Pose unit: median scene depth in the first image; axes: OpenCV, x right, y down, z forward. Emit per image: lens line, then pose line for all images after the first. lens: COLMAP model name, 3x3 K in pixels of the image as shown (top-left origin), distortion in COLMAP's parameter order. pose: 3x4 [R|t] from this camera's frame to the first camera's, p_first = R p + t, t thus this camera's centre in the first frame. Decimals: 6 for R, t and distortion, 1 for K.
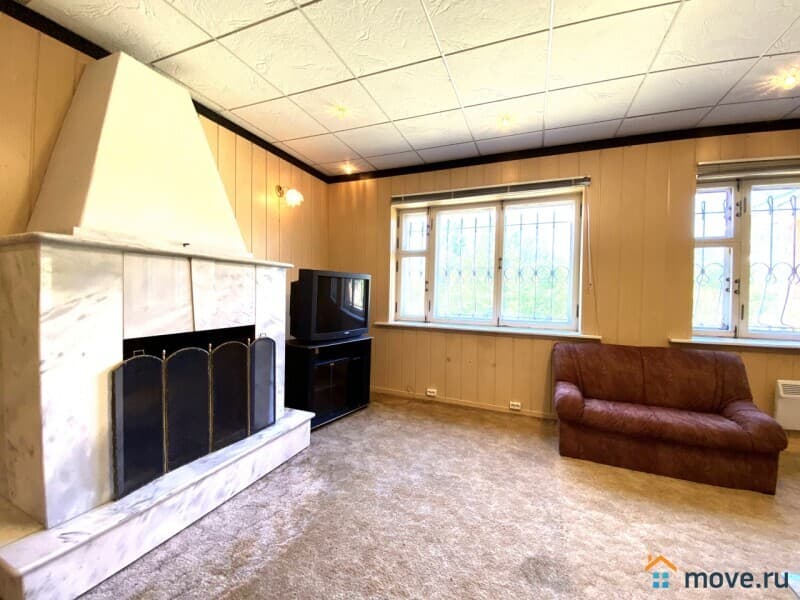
lens RADIAL K [[326.6, 0, 392.5], [0, 326.6, 296.7], [0, 0, 1]] dist [0.007513, -0.012491]
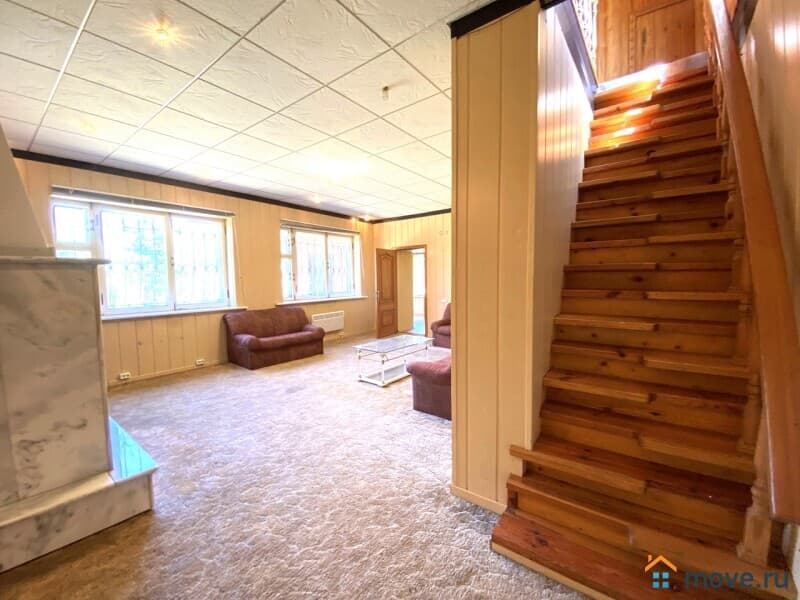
lens RADIAL K [[326.6, 0, 408.2], [0, 326.6, 296.8], [0, 0, 1]] dist [0.007513, -0.012491]
pose [[0.229380, -0.078209, 0.970190, -0.923412], [0.031975, 0.996834, 0.072798, -0.034270], [-0.972812, 0.014323, 0.231154, -0.265793]]
